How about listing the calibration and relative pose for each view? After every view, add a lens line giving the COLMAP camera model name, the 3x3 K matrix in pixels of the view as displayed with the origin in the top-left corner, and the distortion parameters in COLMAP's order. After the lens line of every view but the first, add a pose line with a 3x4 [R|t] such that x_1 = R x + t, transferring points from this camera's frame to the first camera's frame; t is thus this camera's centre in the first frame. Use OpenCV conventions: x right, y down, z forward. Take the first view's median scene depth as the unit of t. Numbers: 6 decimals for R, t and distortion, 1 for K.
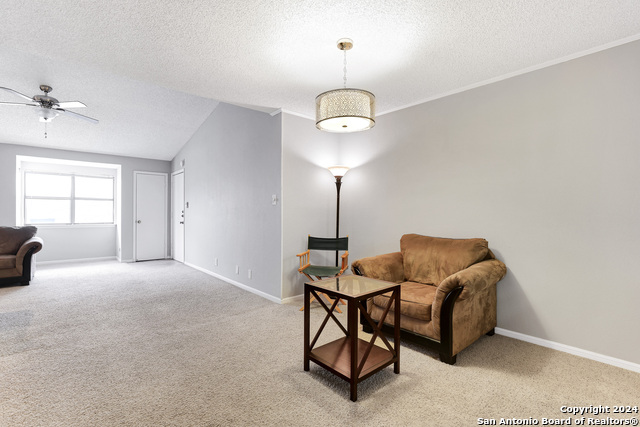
lens RADIAL K [[293.3, 0, 319.2], [0, 293.3, 212.8], [0, 0, 1]] dist [-0.001568, 0.000327]
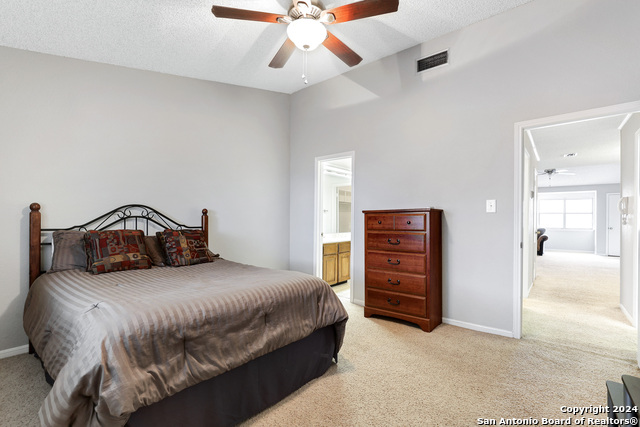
lens RADIAL K [[293.3, 0, 314.3], [0, 293.3, 217.3], [0, 0, 1]] dist [-0.001568, 0.000327]
pose [[0.149083, -0.005247, -0.988811, 0.592646], [-0.008186, 0.999945, -0.006541, -0.003655], [0.988791, 0.009070, 0.149032, -0.652768]]
